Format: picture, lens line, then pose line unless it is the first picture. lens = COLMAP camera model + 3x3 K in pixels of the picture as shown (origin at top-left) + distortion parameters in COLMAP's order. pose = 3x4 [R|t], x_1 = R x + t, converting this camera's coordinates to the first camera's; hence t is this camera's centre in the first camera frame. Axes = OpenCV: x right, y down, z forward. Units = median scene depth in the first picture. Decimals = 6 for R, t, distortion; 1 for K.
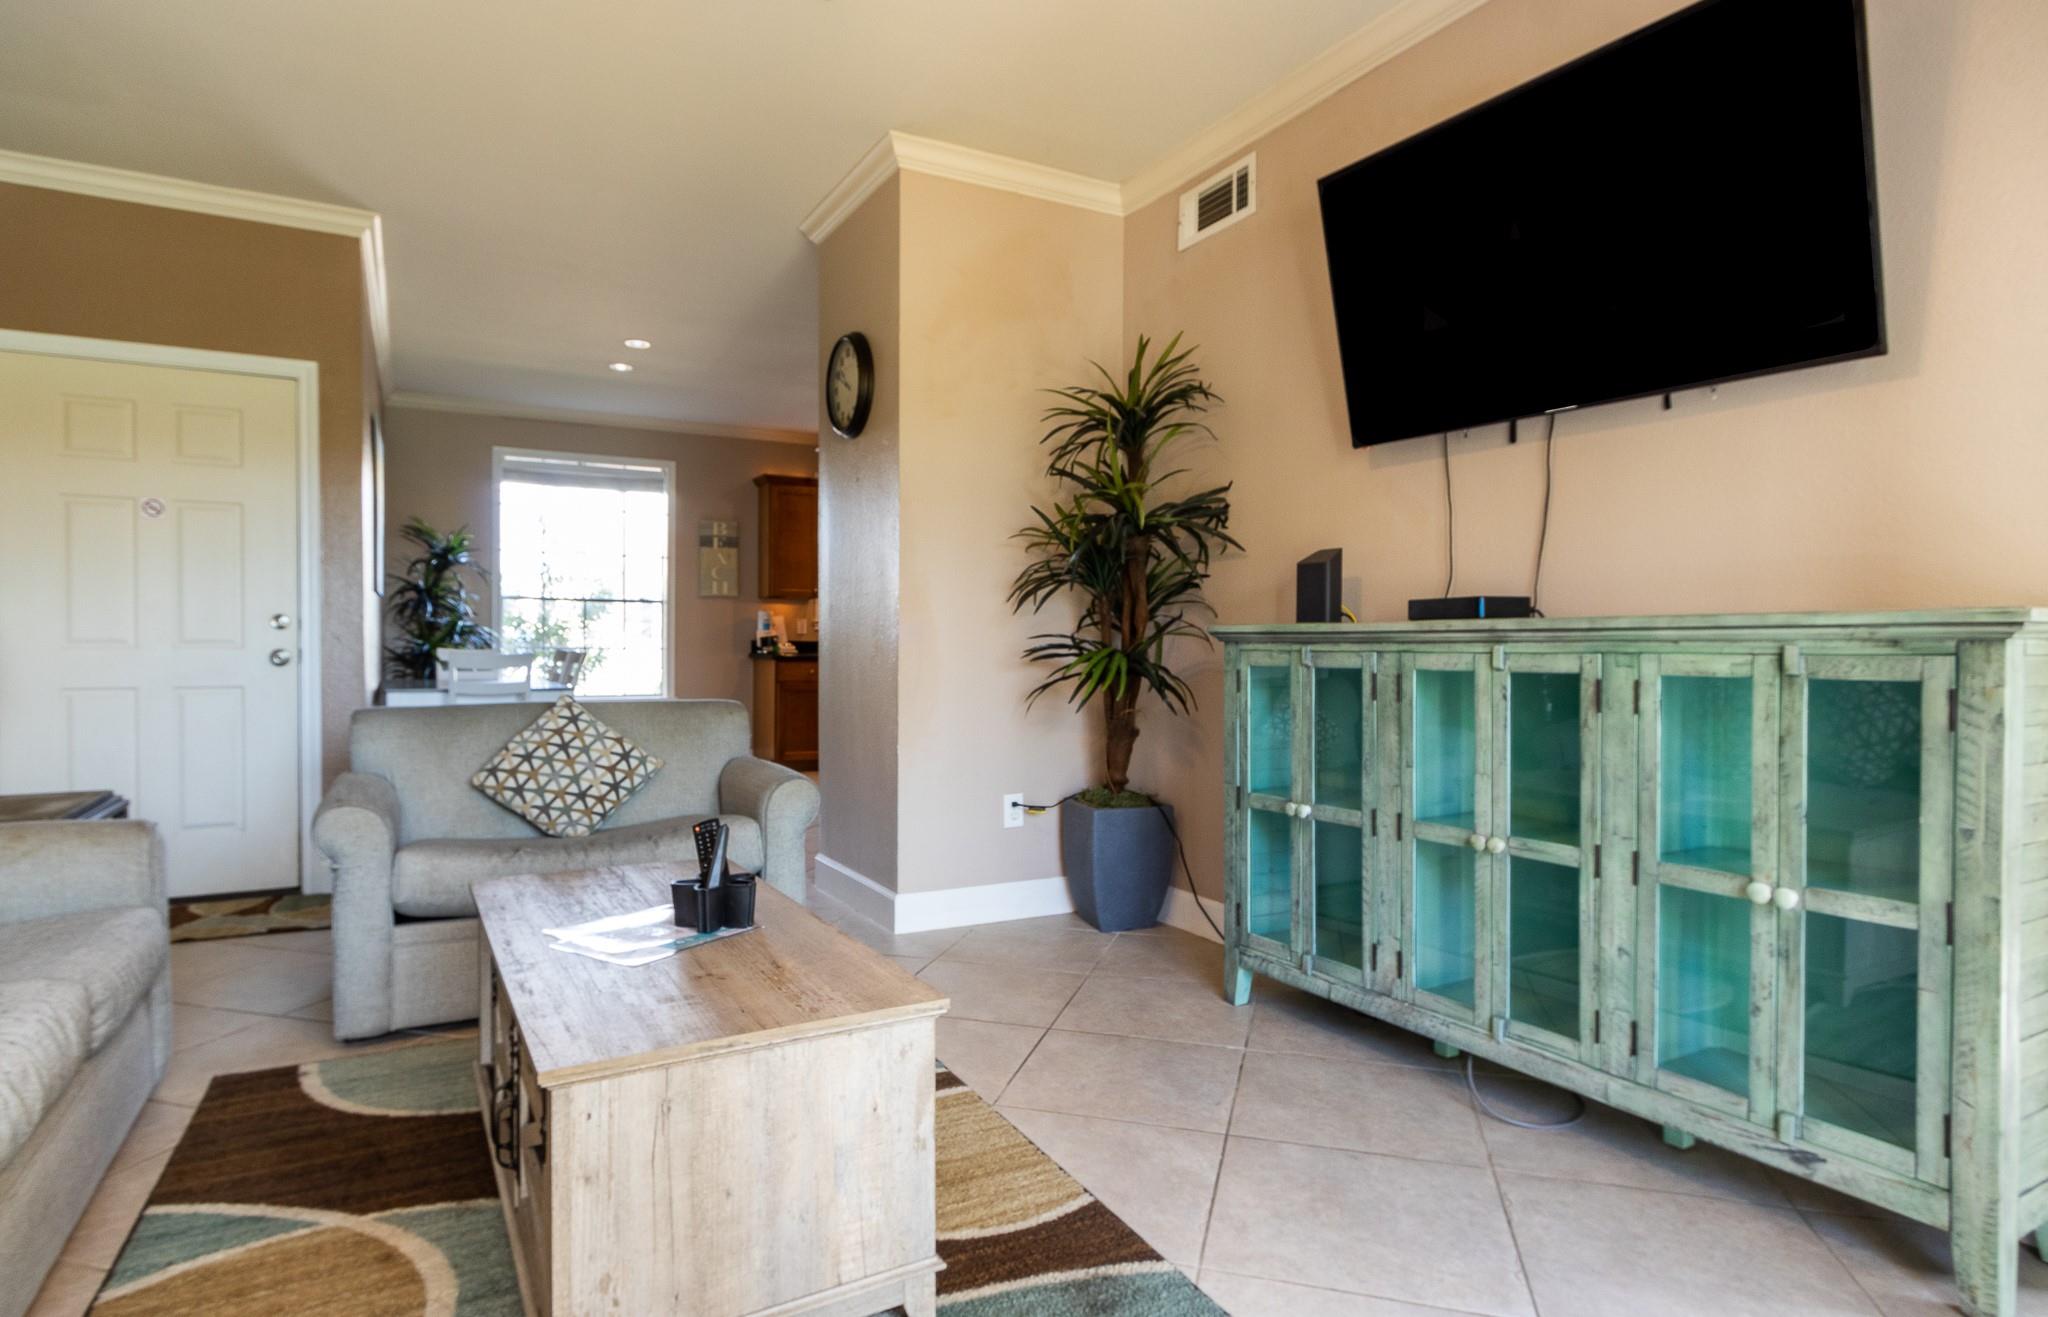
lens RADIAL K [[1082.9, 0, 1024.0], [0, 1082.9, 658.5], [0, 0, 1]] dist [0.001298, 0.000704]
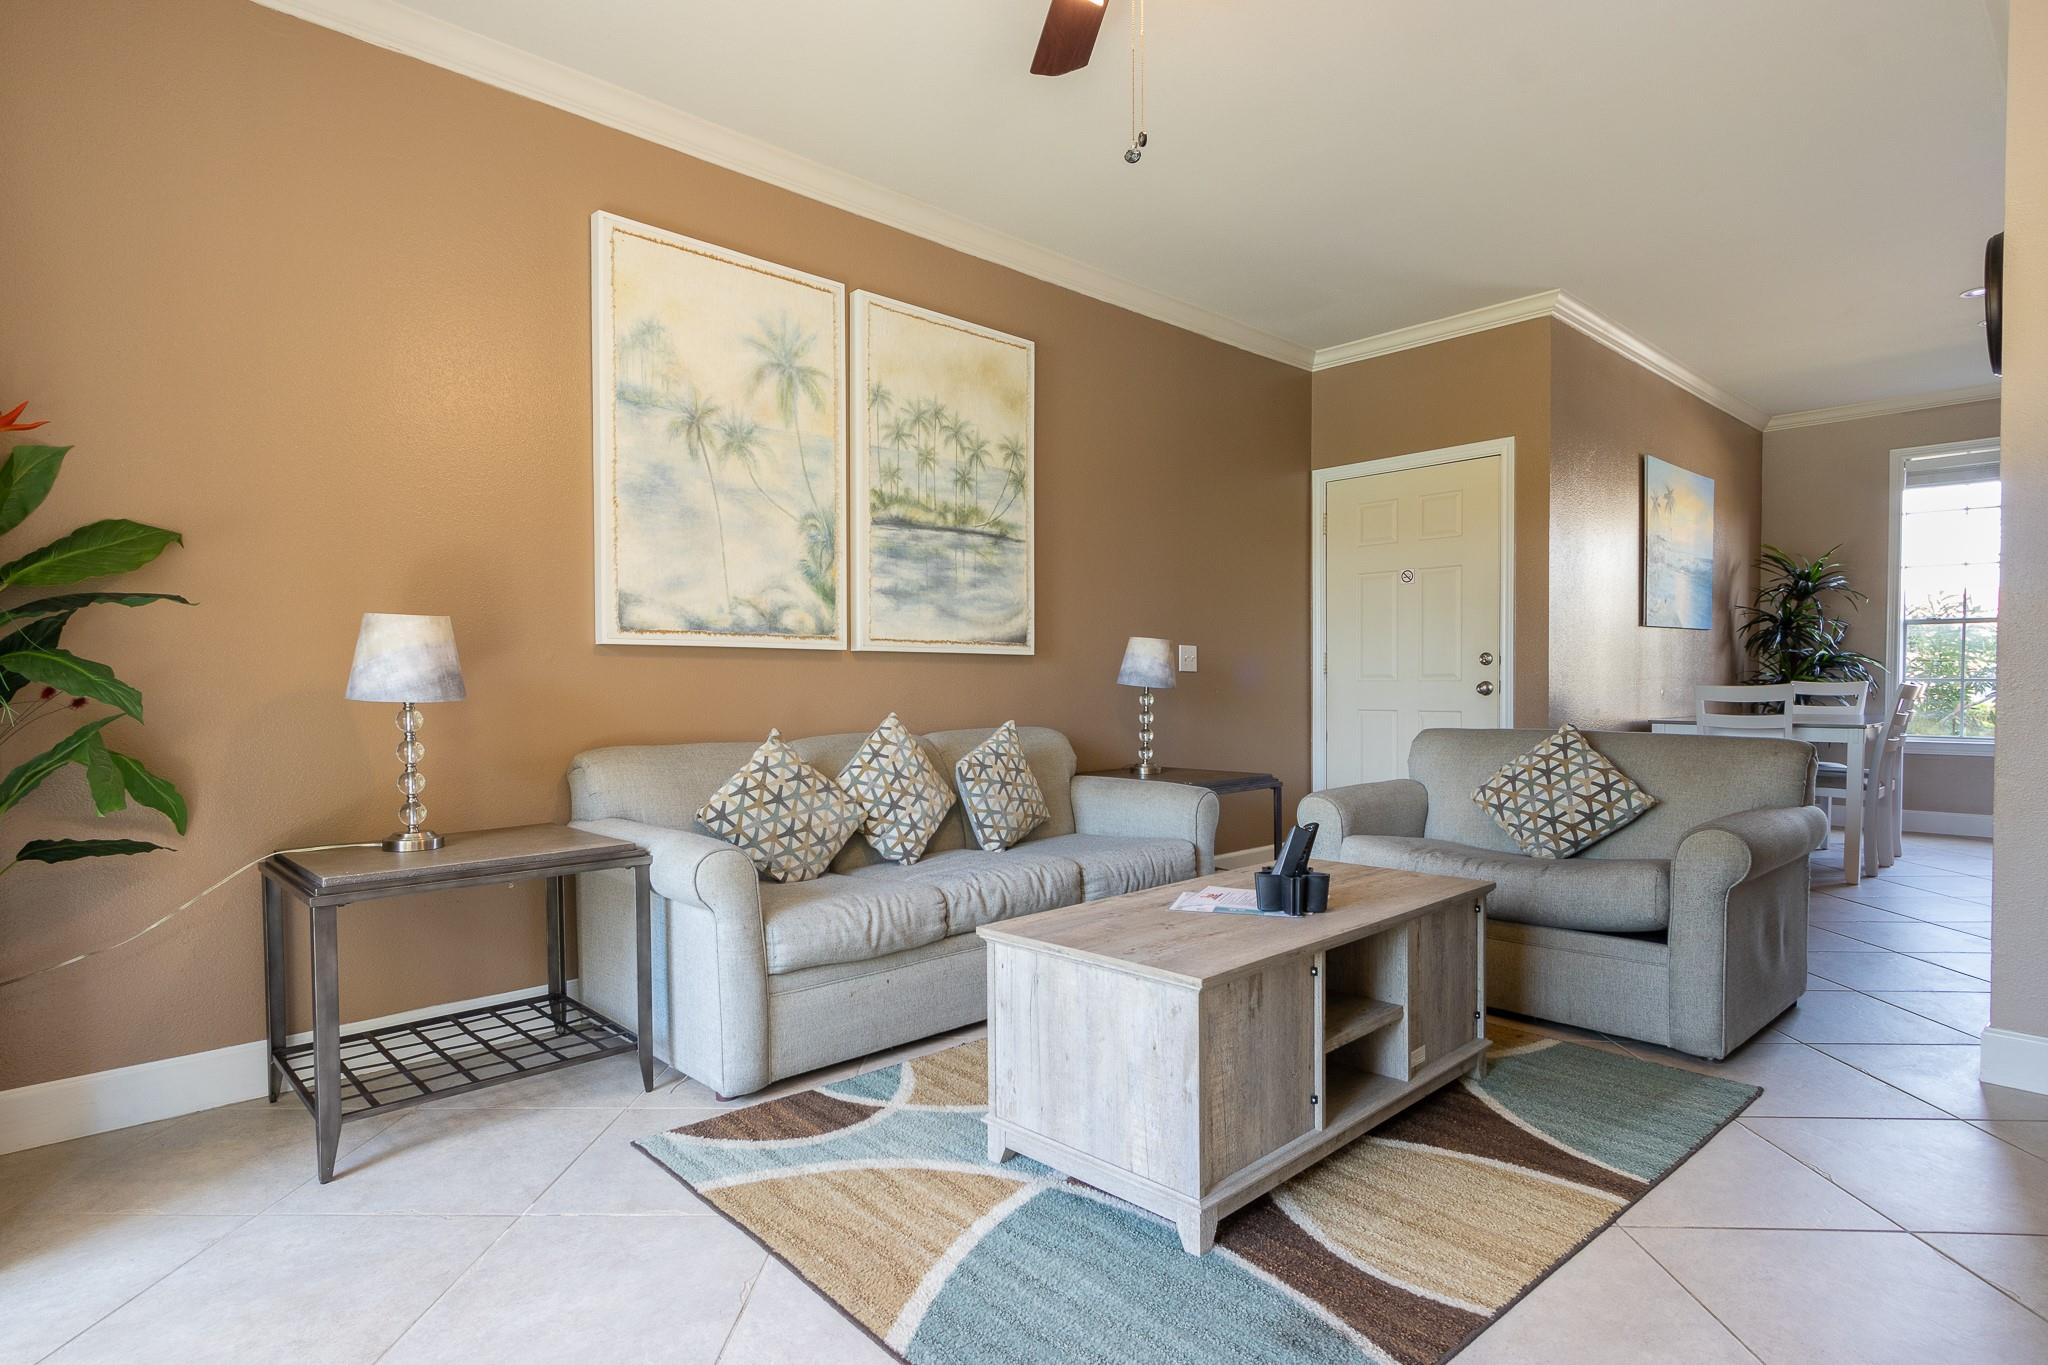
lens RADIAL K [[1082.0, 0, 1014.4], [0, 1082.0, 706.6], [0, 0, 1]] dist [0.004477, 0.001063]
pose [[0.238631, 0.015976, -0.970979, 0.471118], [-0.004890, 0.999872, 0.015250, 0.004640], [0.971098, 0.001109, 0.238678, 0.256068]]
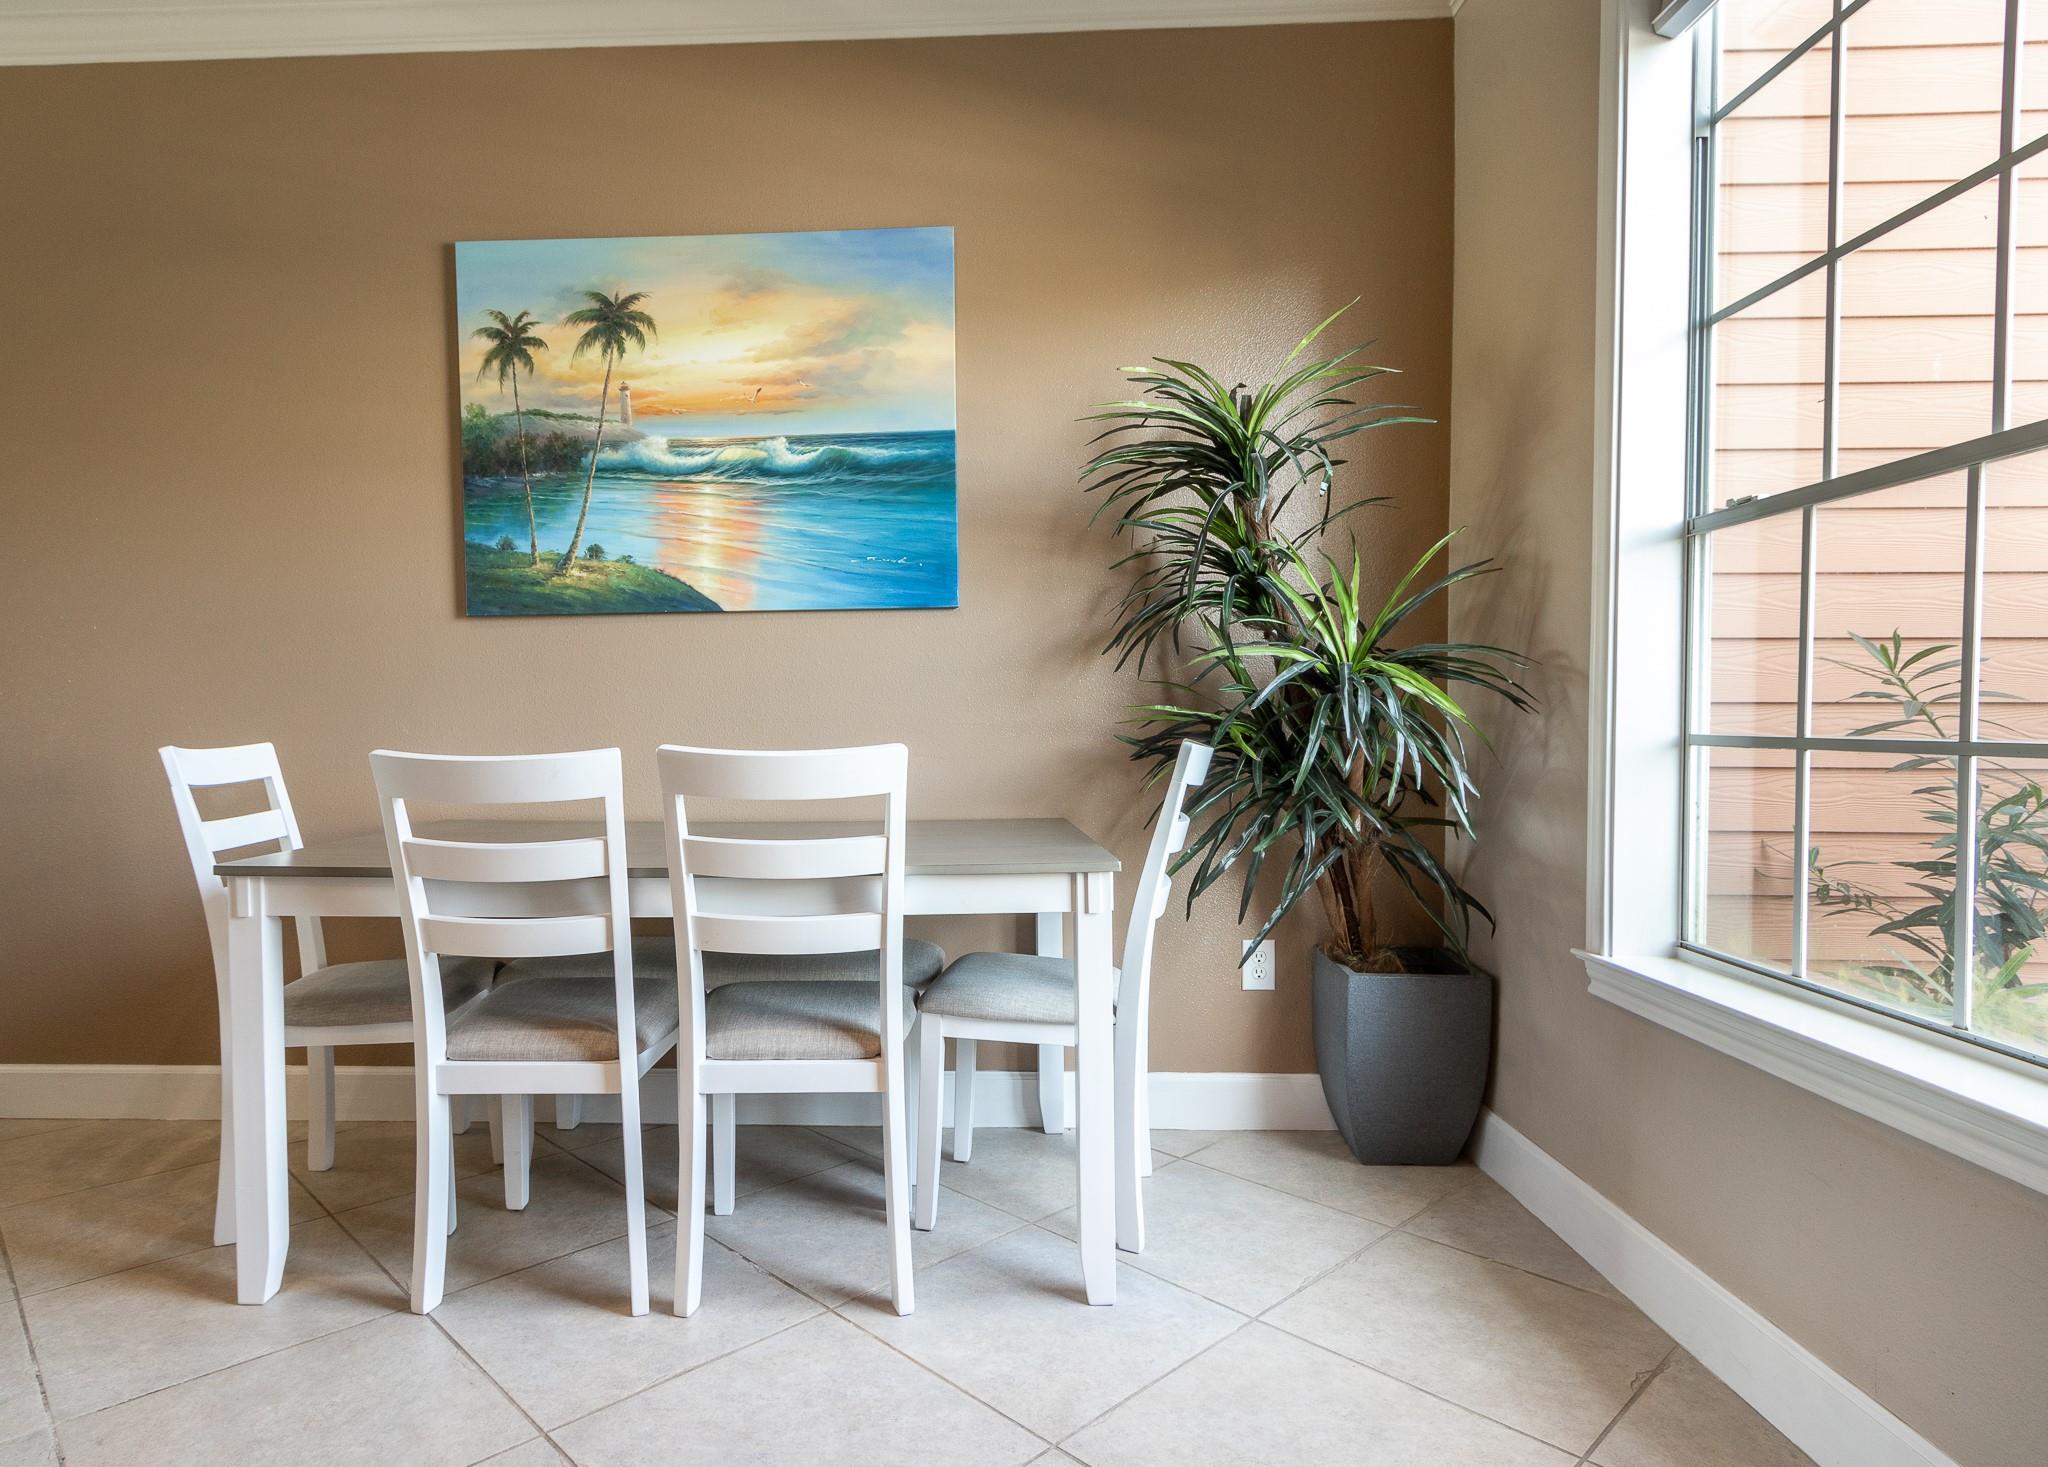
lens RADIAL K [[1169.1, 0, 939.1], [0, 1169.1, 751.6], [0, 0, 1]] dist [-0.001295, -0.000362]
pose [[-0.520393, 0.032805, -0.853297, -0.416178], [-0.007008, 0.999064, 0.042683, -0.042392], [0.853898, 0.028191, -0.519676, 2.387775]]
